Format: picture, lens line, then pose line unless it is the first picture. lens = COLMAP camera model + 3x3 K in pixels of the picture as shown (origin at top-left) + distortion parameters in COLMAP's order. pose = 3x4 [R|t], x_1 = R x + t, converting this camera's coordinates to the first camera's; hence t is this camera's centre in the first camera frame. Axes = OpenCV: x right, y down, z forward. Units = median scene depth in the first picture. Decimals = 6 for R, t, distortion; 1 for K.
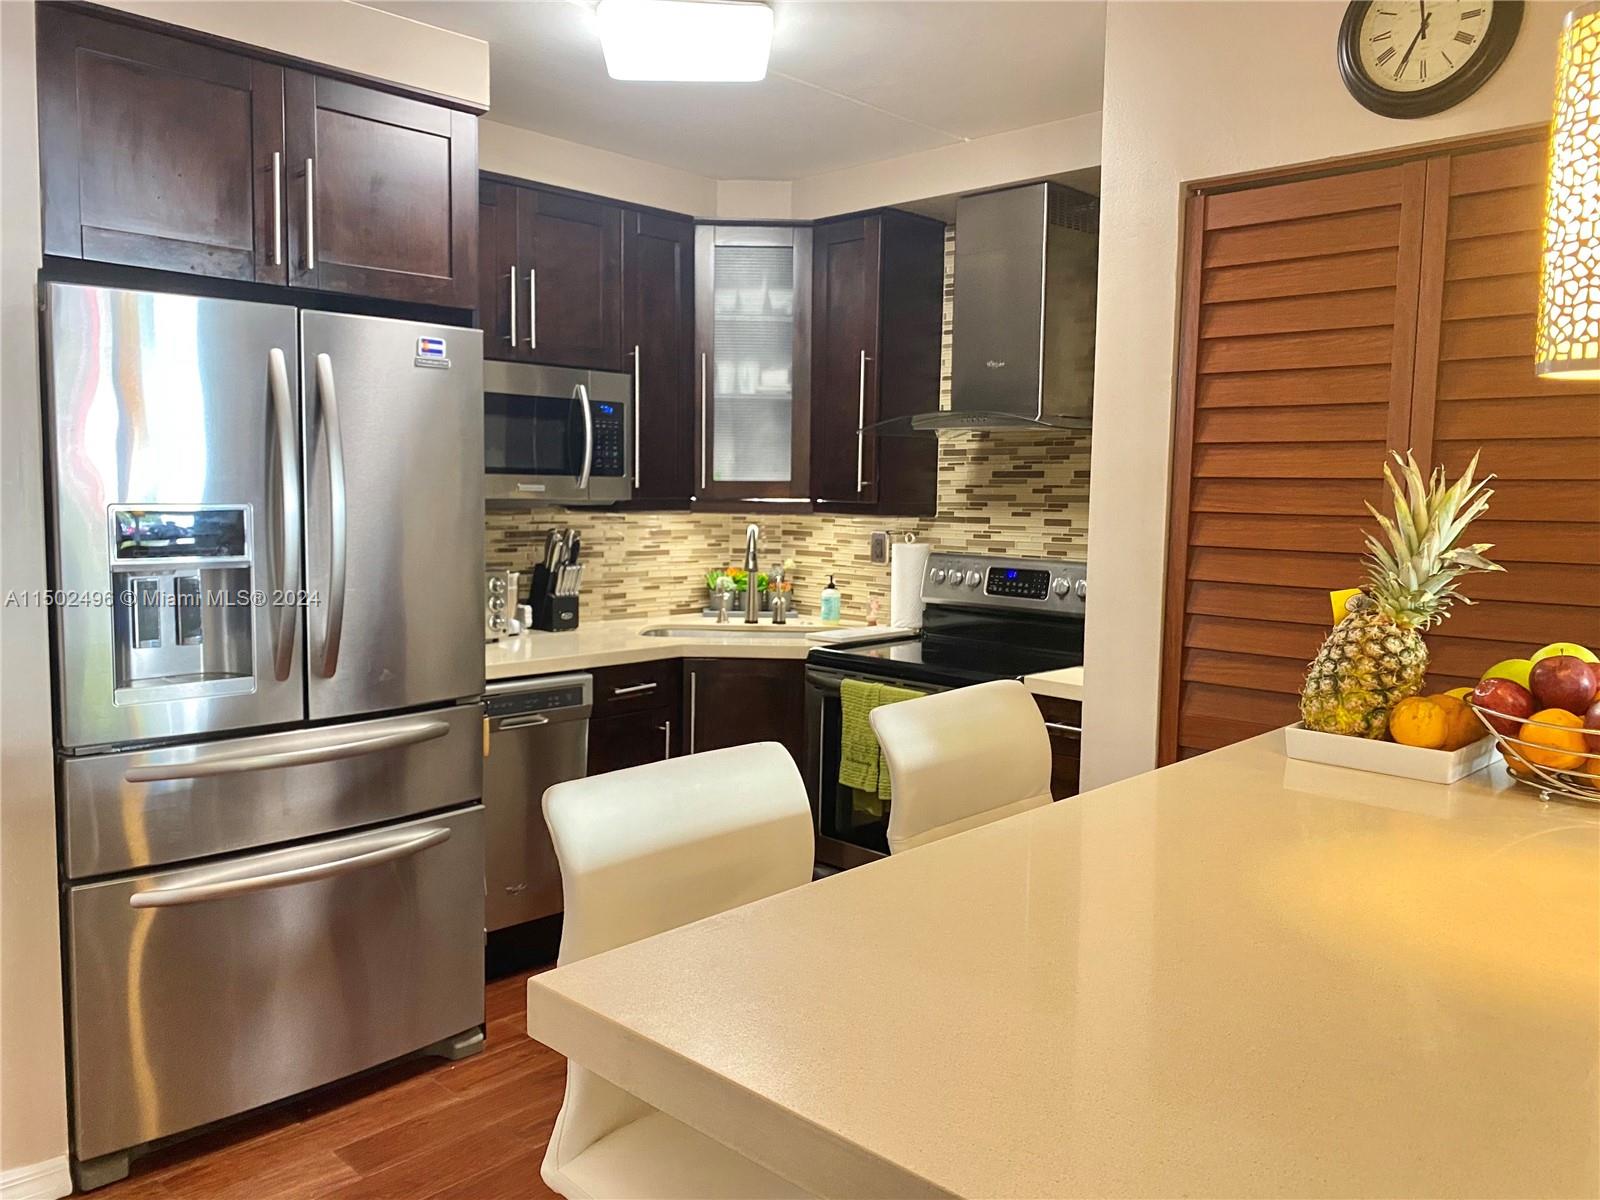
lens RADIAL K [[1222.8, 0, 800.0], [0, 1222.8, 600.0], [0, 0, 1]] dist [0.008305, 0.002187]
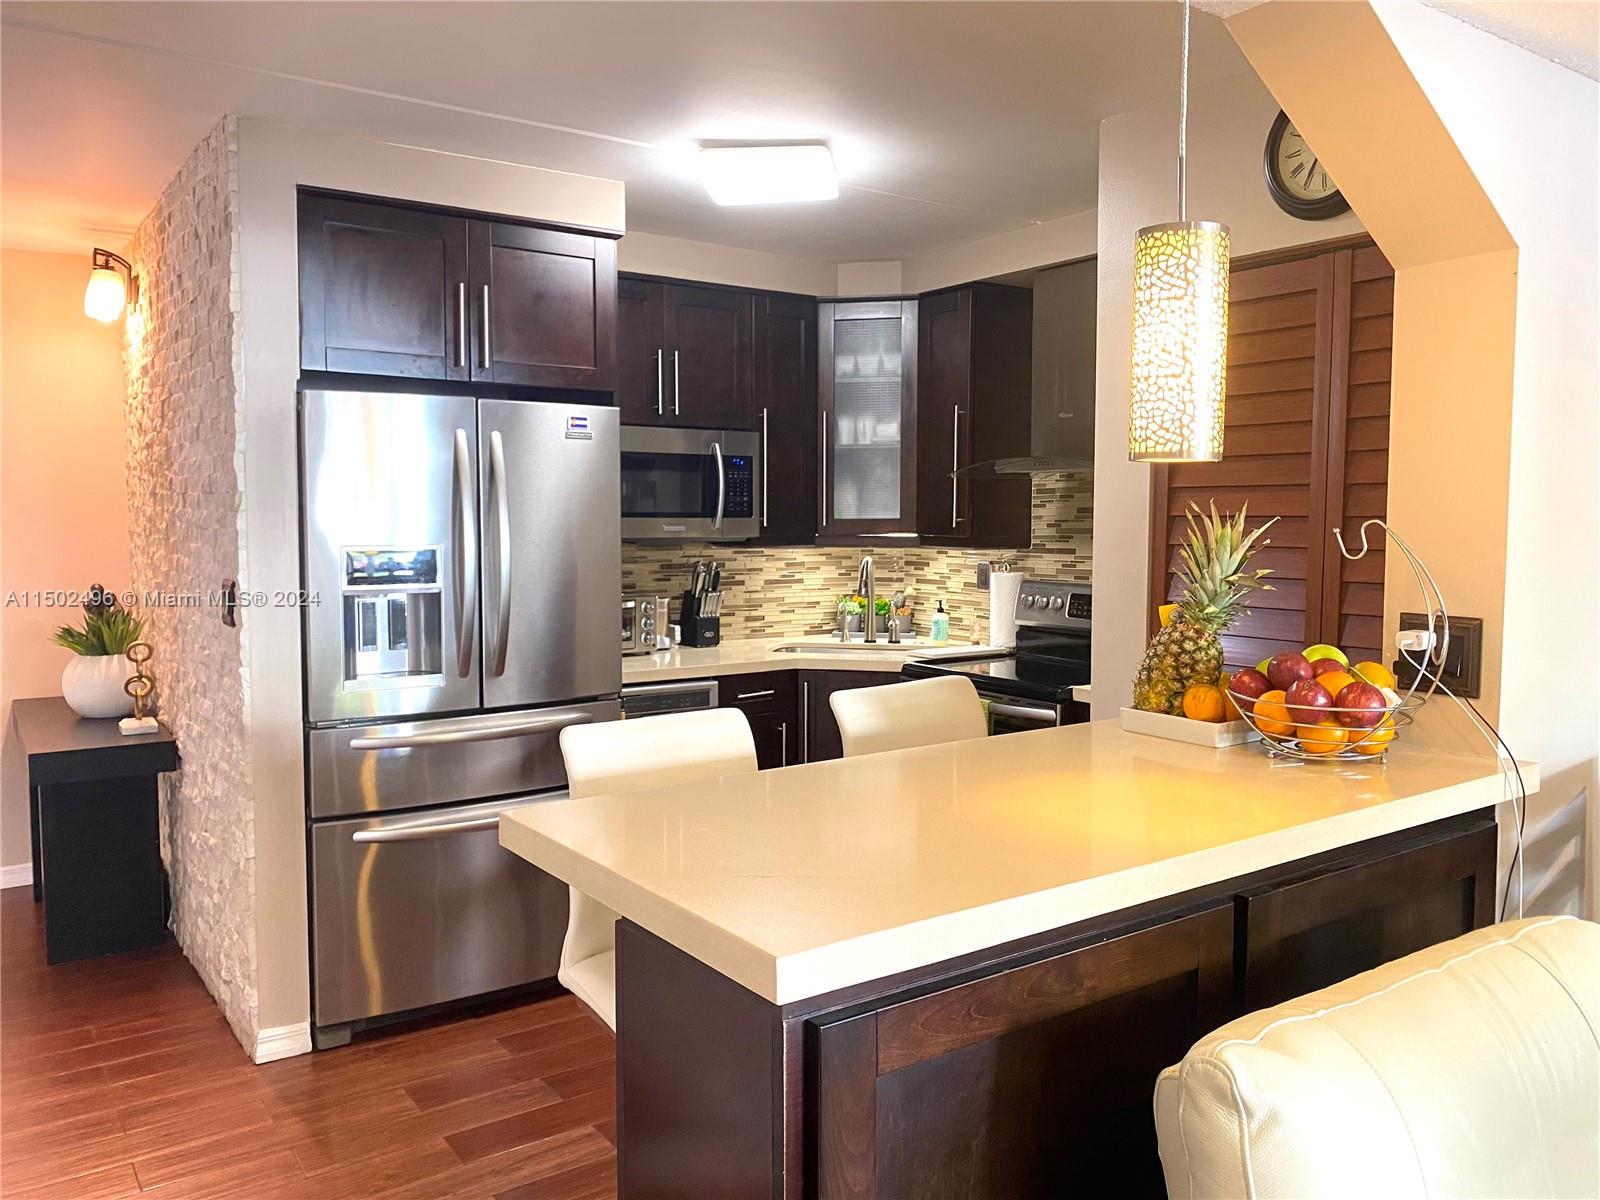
lens RADIAL K [[1216.4, 0, 800.0], [0, 1216.4, 600.0], [0, 0, 1]] dist [0.025528, -0.001498]
pose [[0.982074, -0.000307, -0.188495, 0.125507], [-0.004381, 0.999691, -0.024455, 0.008539], [0.188445, 0.024842, 0.981770, -0.156093]]
